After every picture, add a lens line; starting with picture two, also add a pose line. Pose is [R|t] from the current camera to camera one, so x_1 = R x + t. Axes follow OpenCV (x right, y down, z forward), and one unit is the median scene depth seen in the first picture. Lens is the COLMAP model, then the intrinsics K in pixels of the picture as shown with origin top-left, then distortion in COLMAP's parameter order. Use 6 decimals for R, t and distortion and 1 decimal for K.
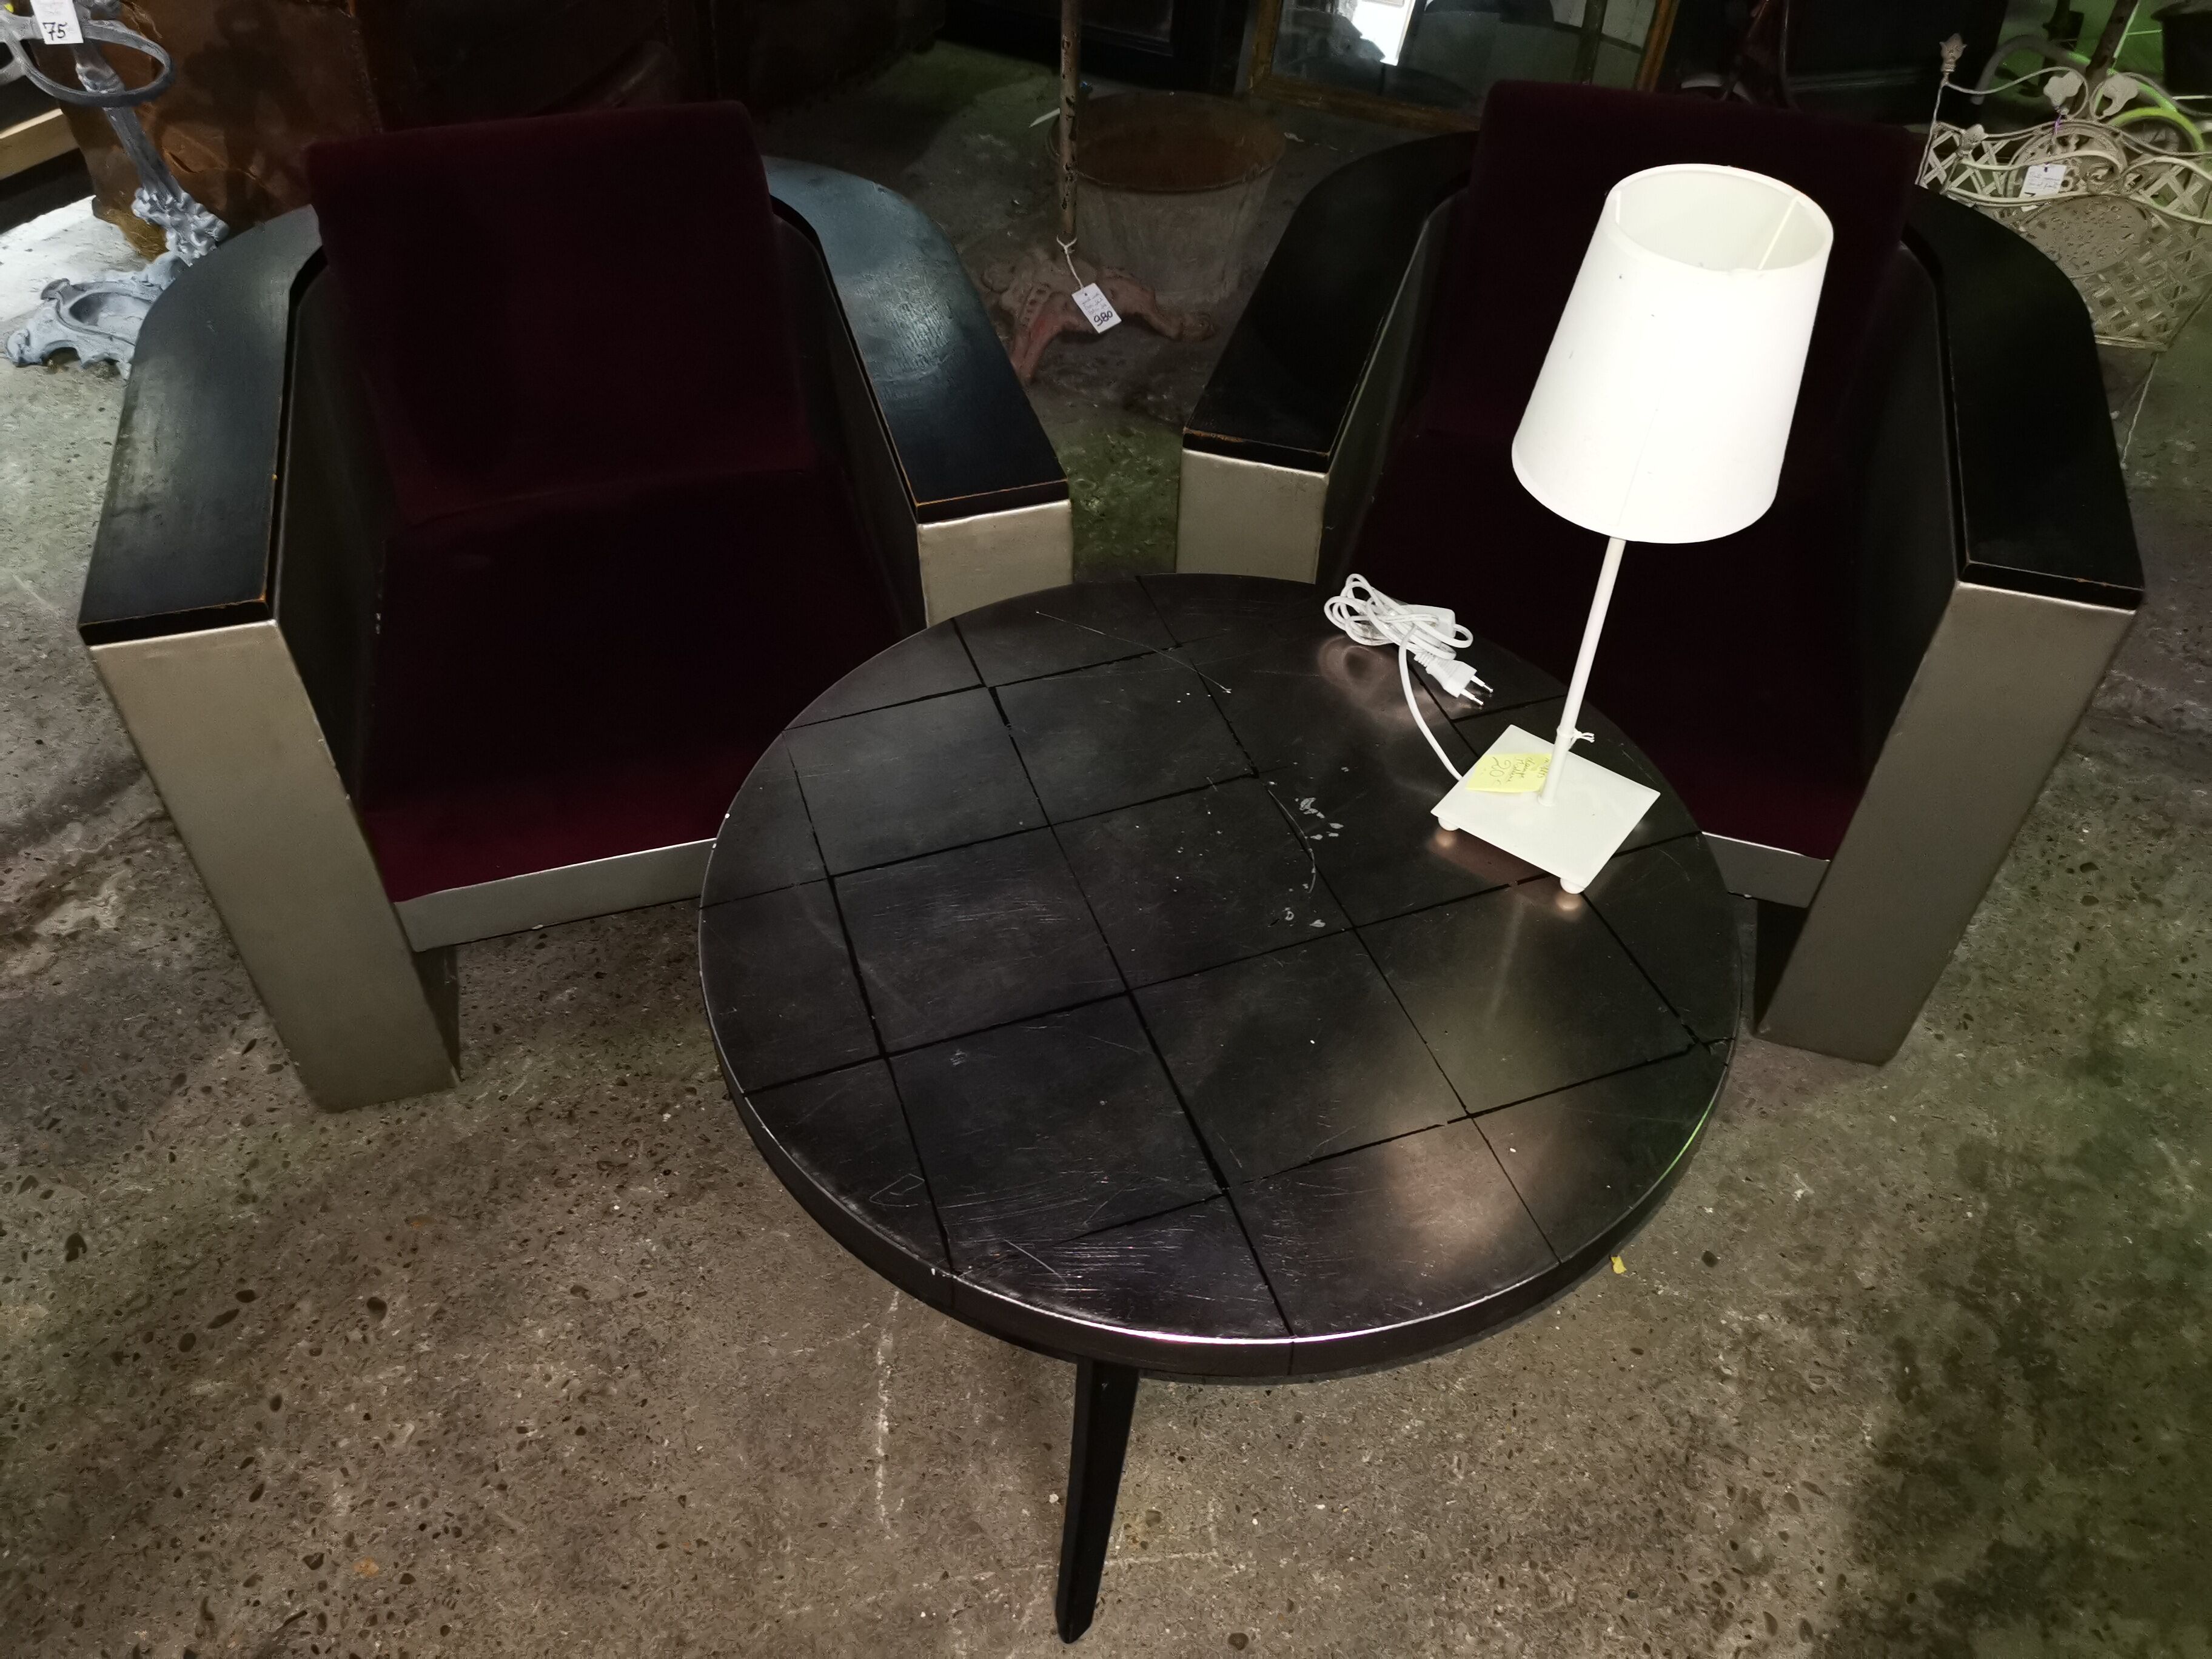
lens RADIAL K [[1708.4, 0, 1102.6], [0, 1708.4, 826.8], [0, 0, 1]] dist [0.046518, -0.041610]
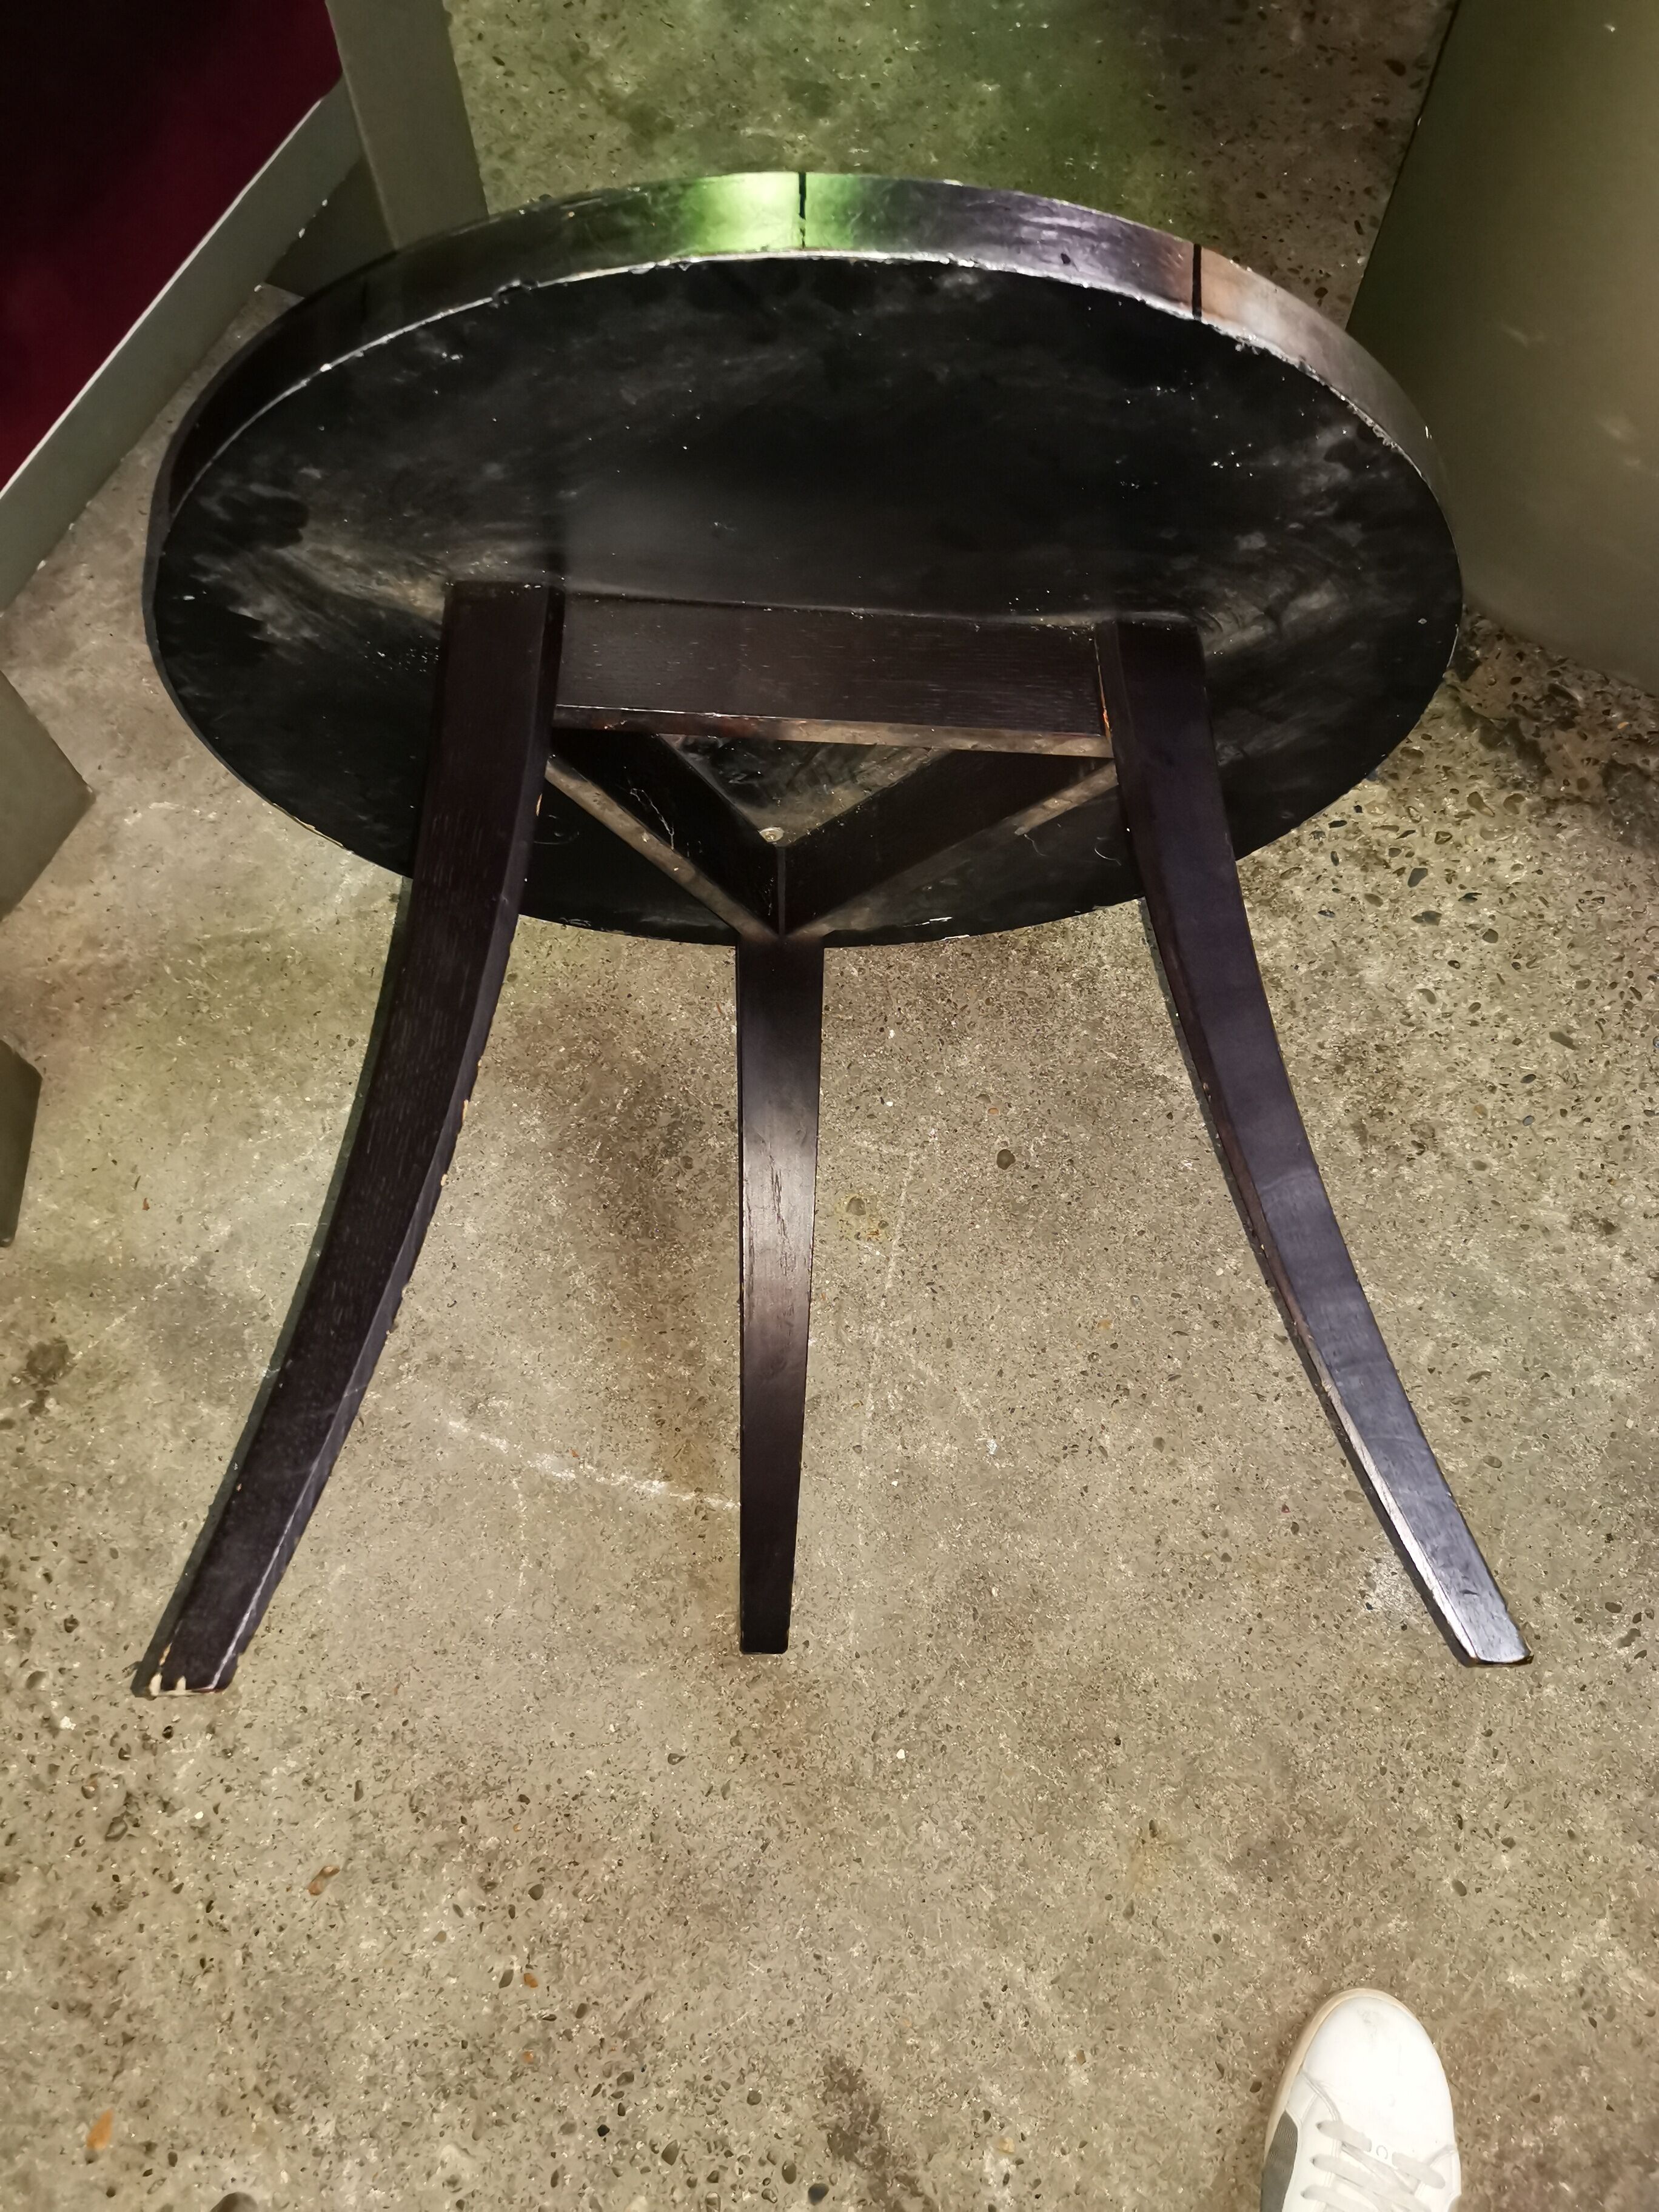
lens RADIAL K [[1708.4, 0, 830.1], [0, 1708.4, 1092.6], [0, 0, 1]] dist [0.046518, -0.041610]
pose [[0.271743, -0.901001, 0.338160, -0.196424], [0.681253, 0.428287, 0.593688, -0.136576], [-0.679743, 0.069042, 0.730194, 0.331336]]
